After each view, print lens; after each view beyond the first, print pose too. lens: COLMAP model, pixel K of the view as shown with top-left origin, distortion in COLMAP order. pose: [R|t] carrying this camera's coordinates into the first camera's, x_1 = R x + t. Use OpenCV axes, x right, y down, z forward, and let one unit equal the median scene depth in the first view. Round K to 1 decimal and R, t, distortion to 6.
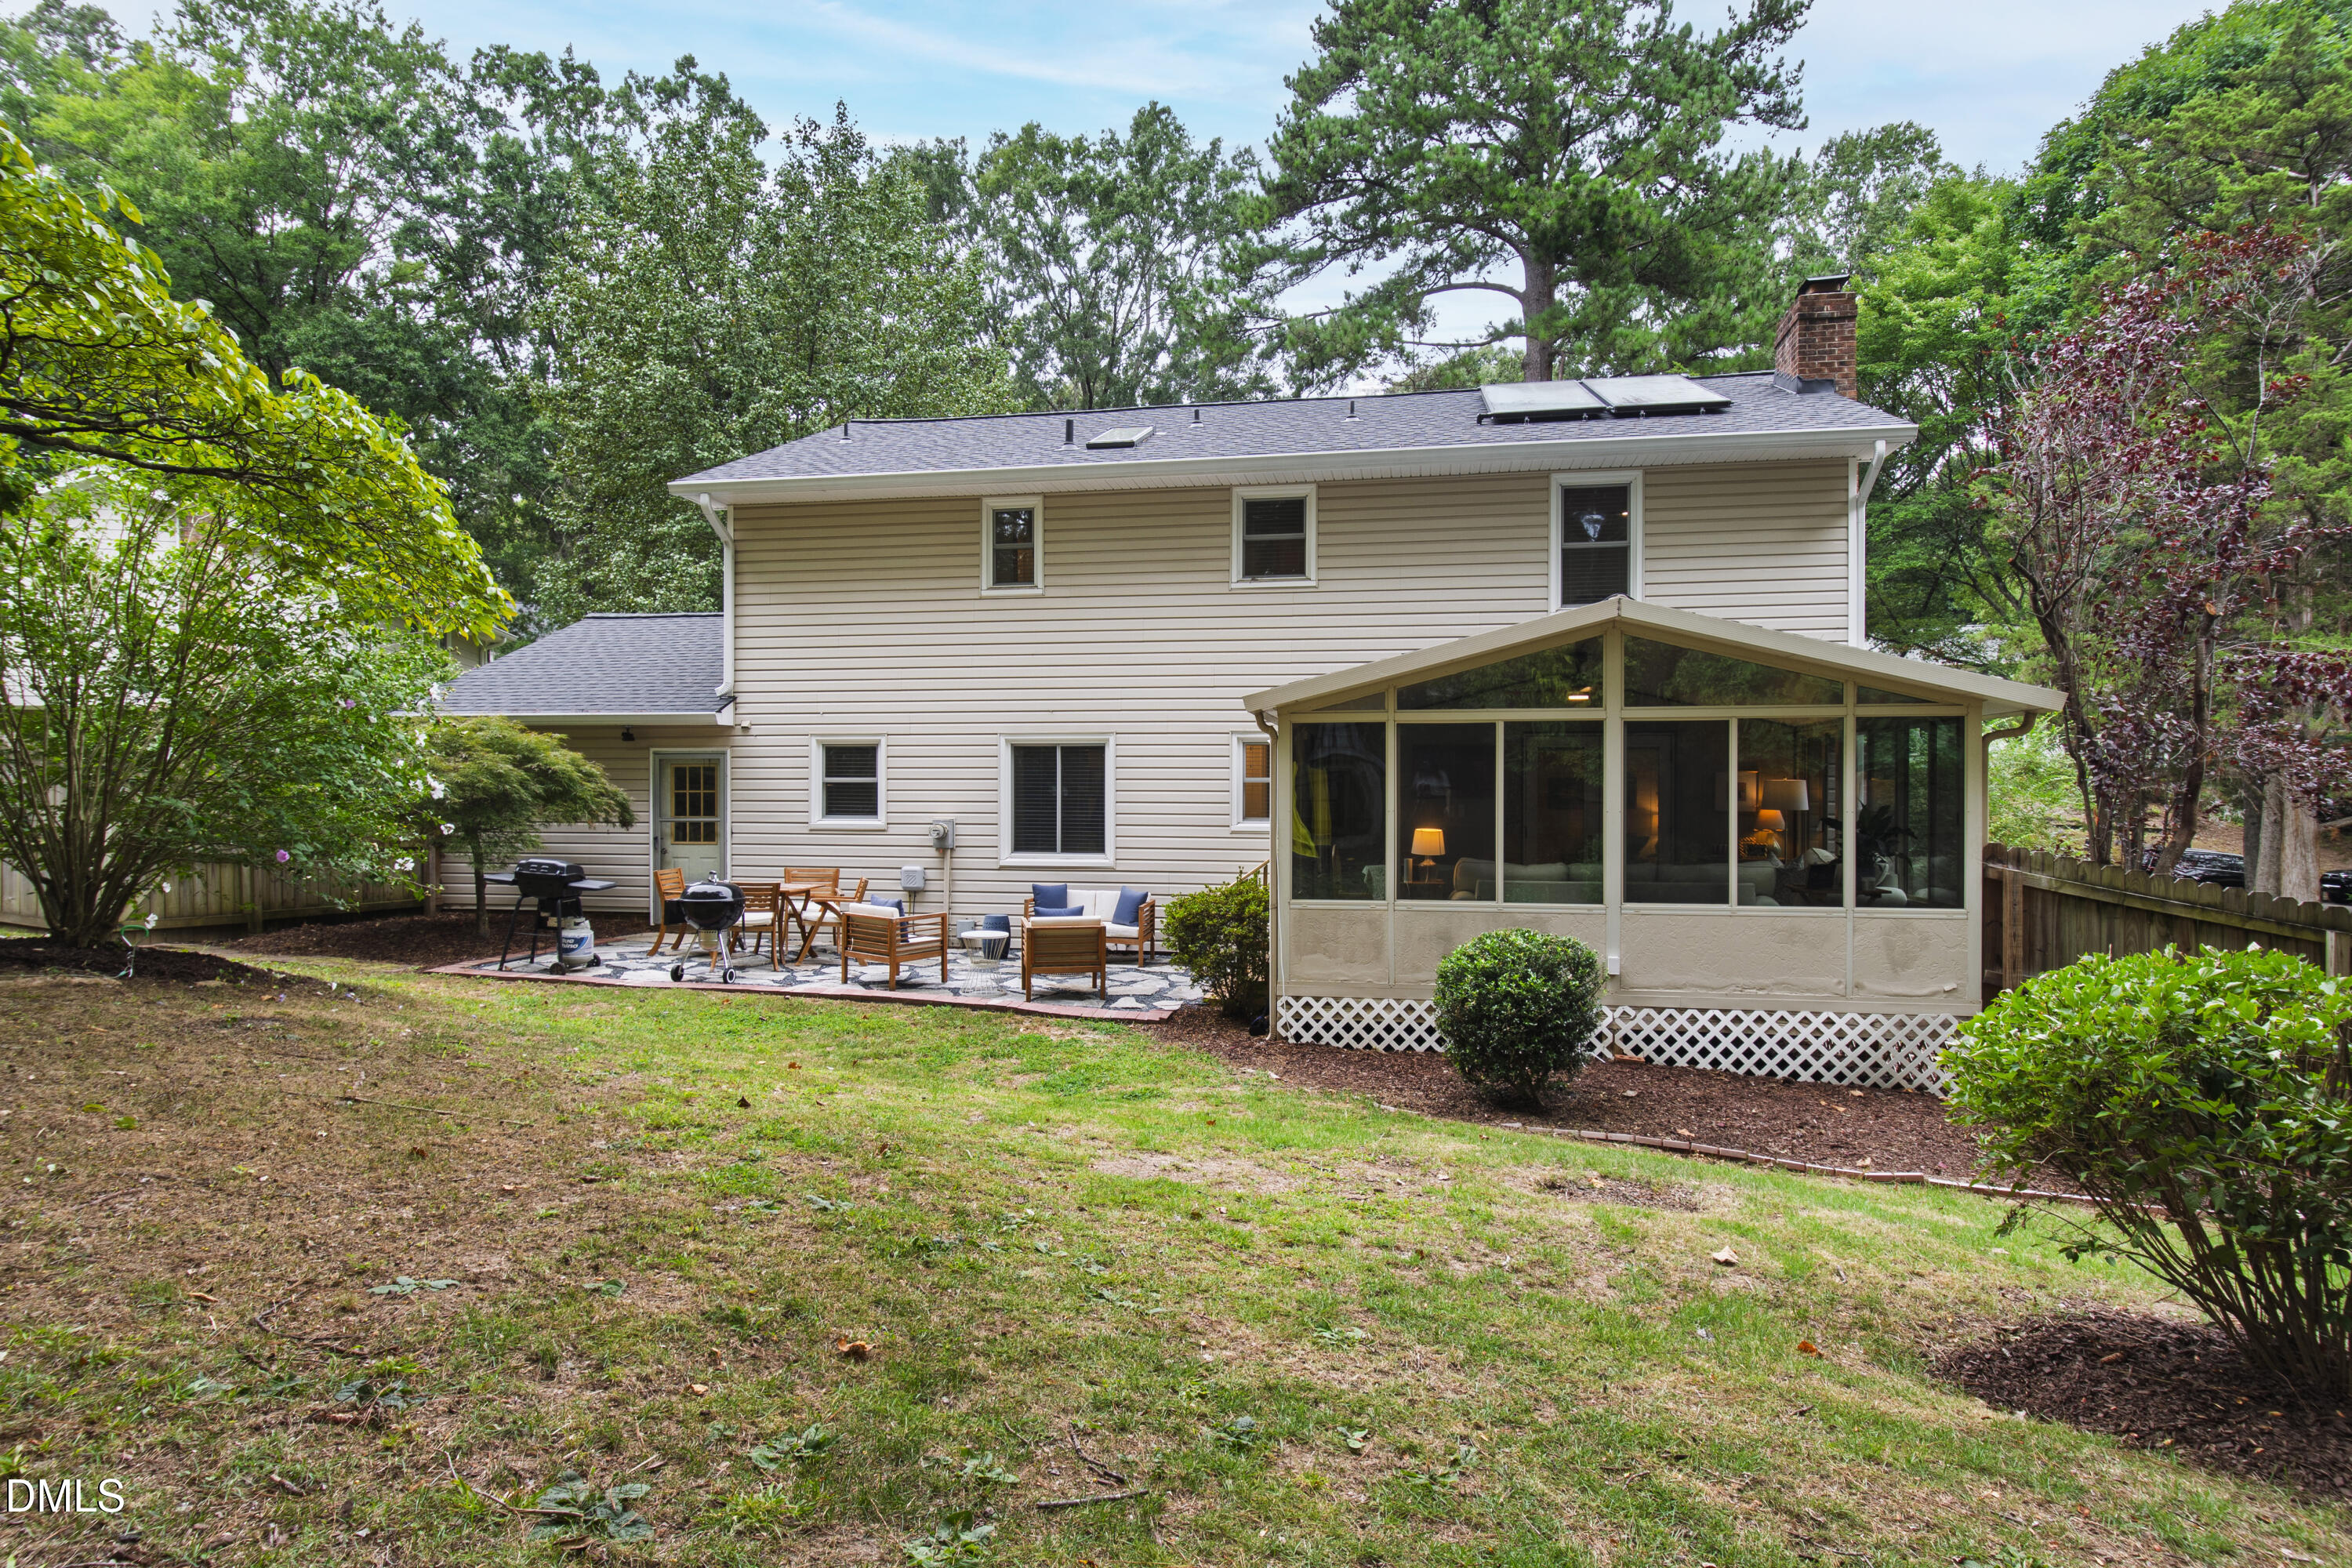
lens RADIAL K [[1323.6, 0, 1175.1], [0, 1323.6, 784.8], [0, 0, 1]] dist [-0.009406, -0.001063]
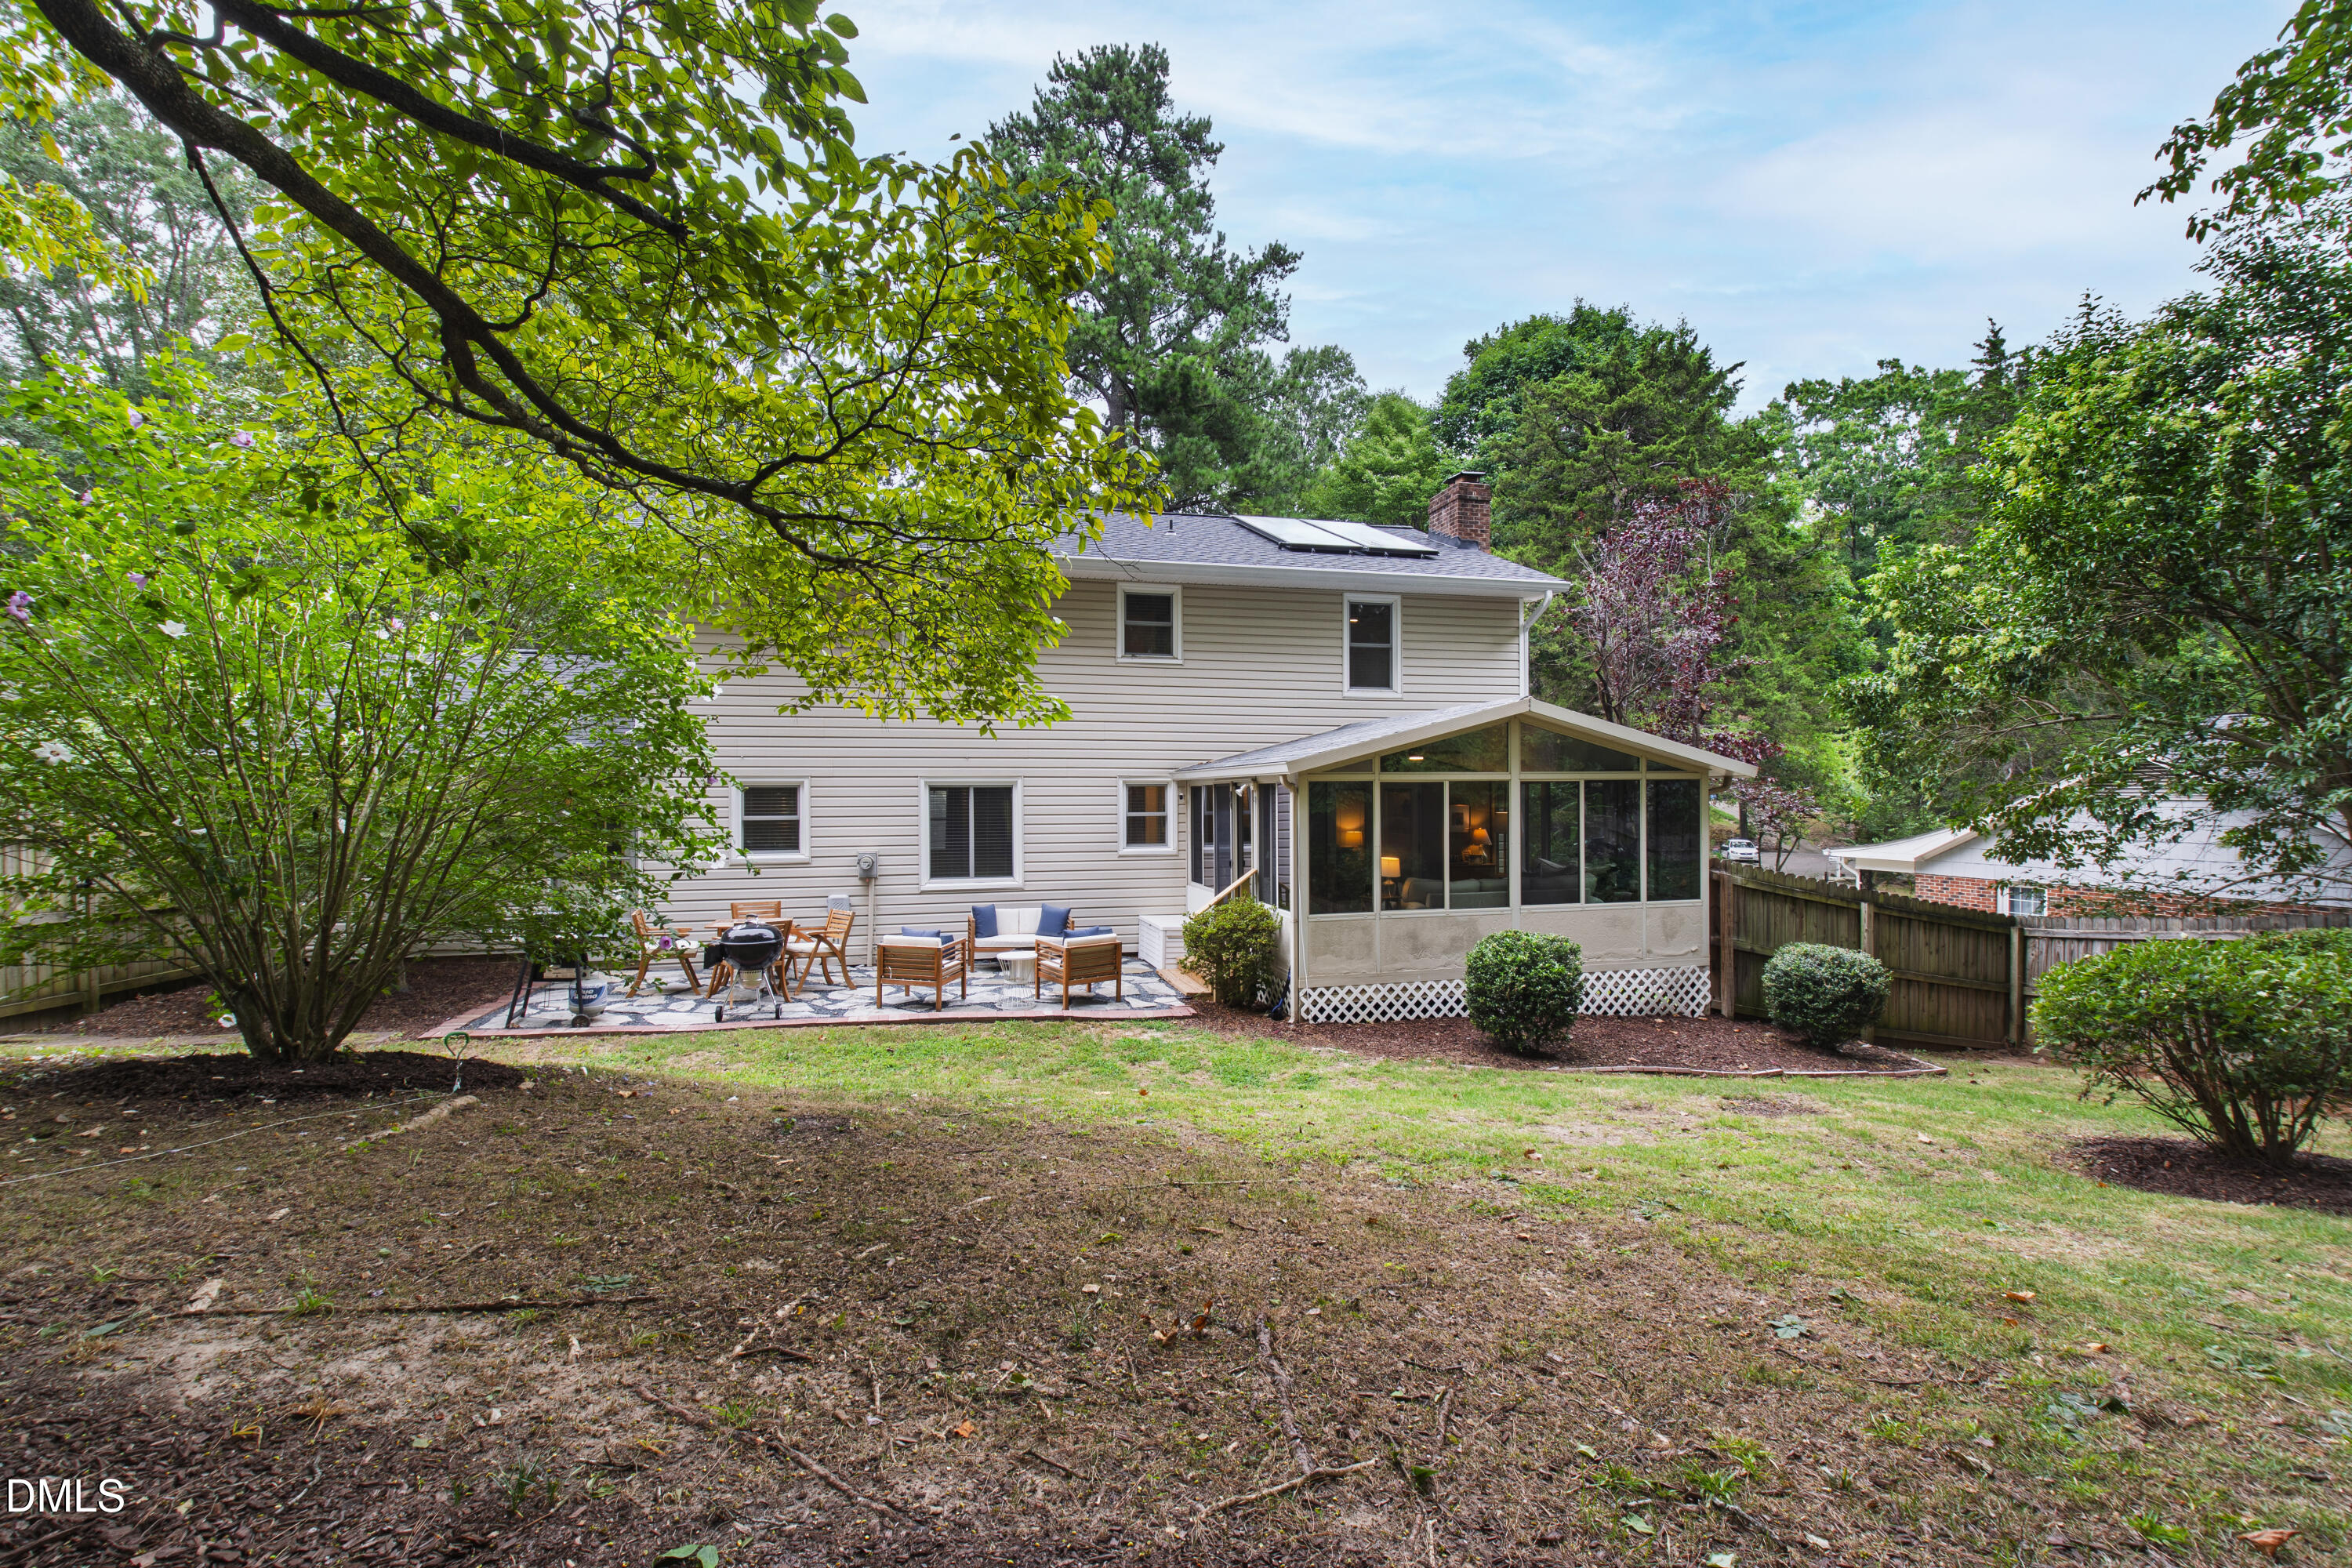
lens RADIAL K [[1045.6, 0, 1175.3], [0, 1045.6, 780.1], [0, 0, 1]] dist [0.001657, -0.000531]
pose [[0.900294, -0.000890, 0.435281, -0.471637], [0.004647, 0.999961, -0.007565, -0.039406], [-0.435257, 0.008833, 0.900263, 0.112196]]
